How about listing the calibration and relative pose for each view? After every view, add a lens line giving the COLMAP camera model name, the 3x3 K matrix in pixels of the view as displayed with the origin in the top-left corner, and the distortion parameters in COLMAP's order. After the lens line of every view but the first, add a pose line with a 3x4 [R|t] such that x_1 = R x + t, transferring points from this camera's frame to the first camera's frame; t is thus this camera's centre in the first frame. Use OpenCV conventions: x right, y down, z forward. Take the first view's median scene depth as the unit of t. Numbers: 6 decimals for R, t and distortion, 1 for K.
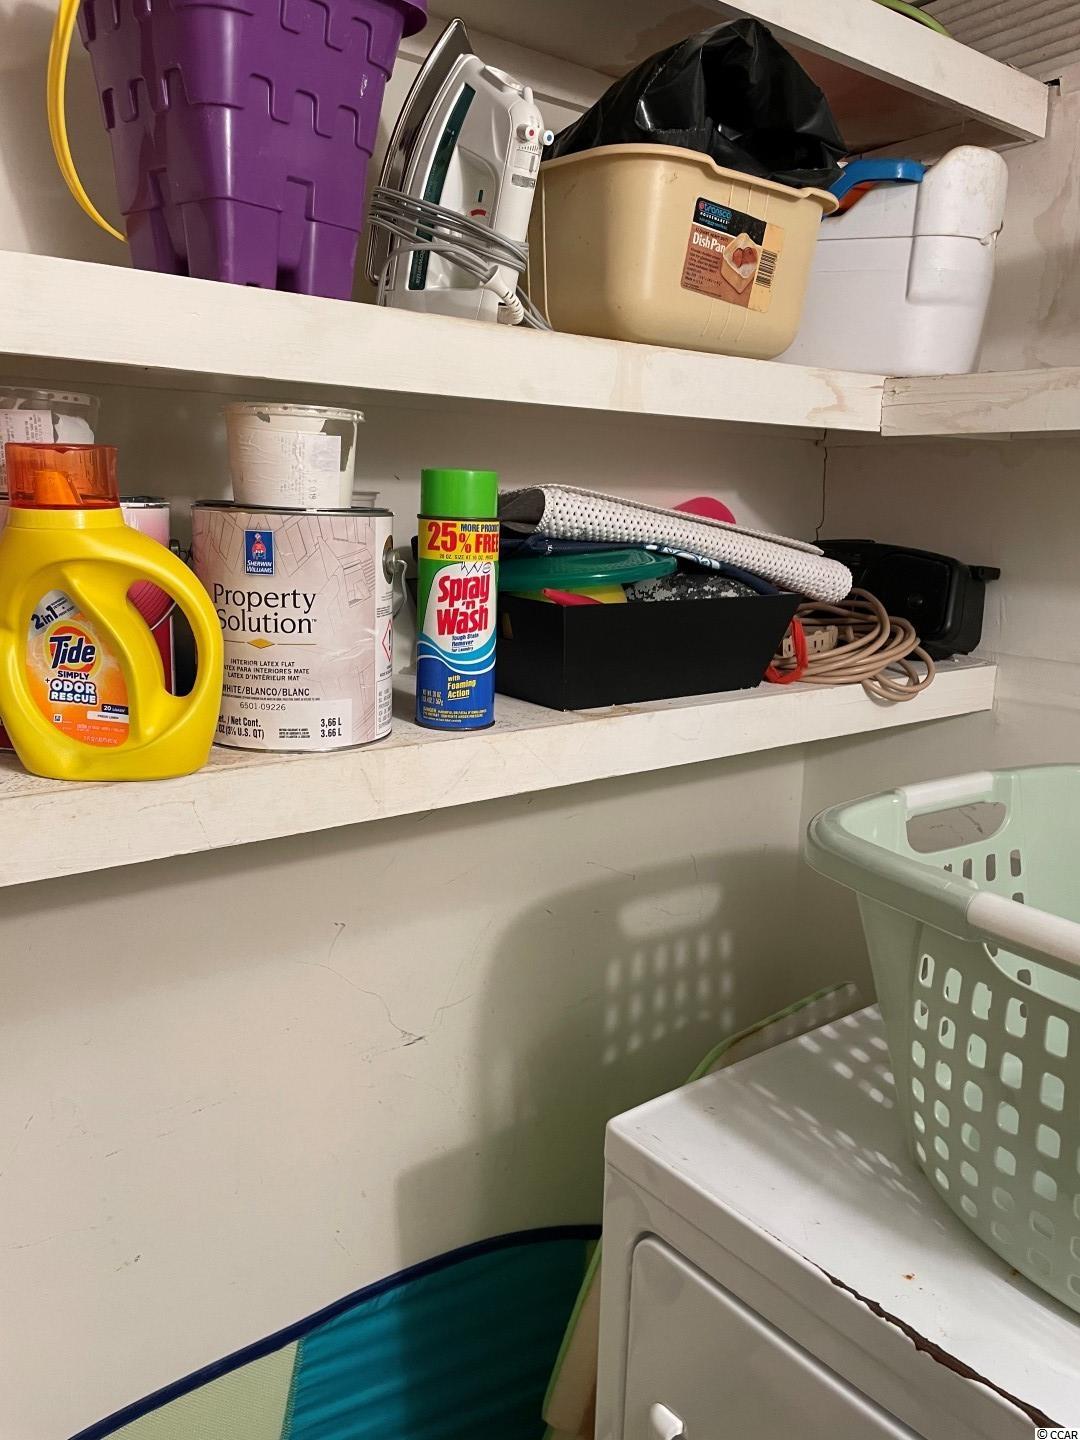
lens RADIAL K [[1086.0, 0, 551.3], [0, 1086.0, 716.2], [0, 0, 1]] dist [0.051721, -0.071328]
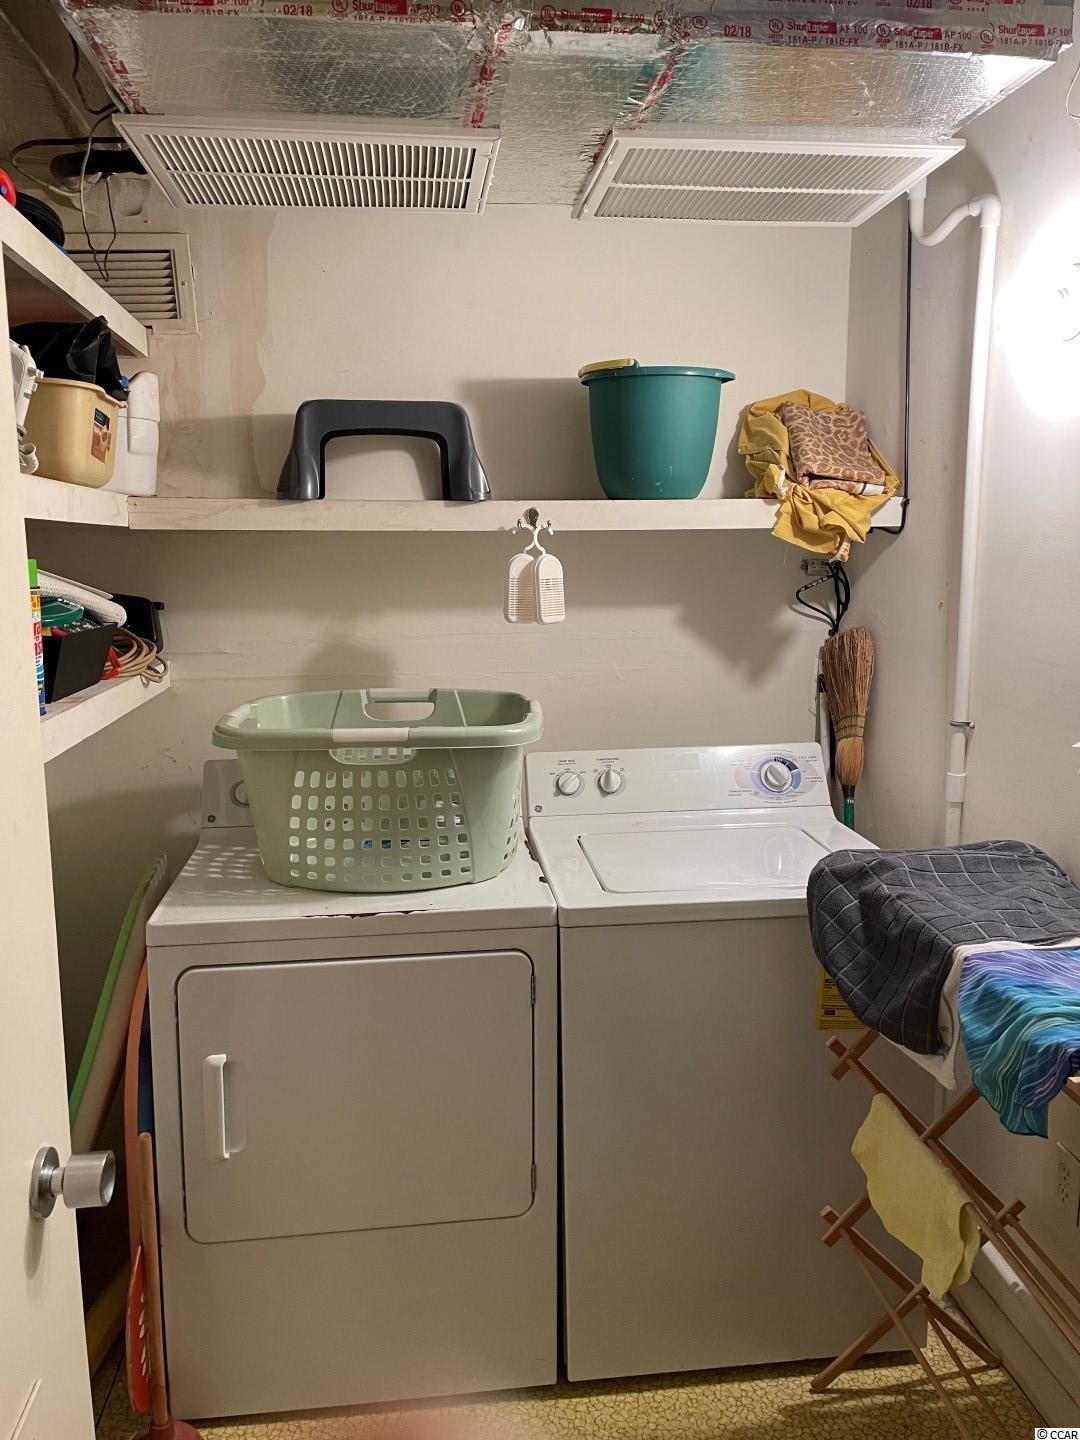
lens RADIAL K [[1086.0, 0, 536.6], [0, 1086.0, 716.1], [0, 0, 1]] dist [0.051721, -0.071328]
pose [[0.507039, -0.152116, 0.848394, -1.002146], [0.181262, 0.981110, 0.067581, 0.034846], [-0.842648, 0.119515, 0.525034, -0.461597]]
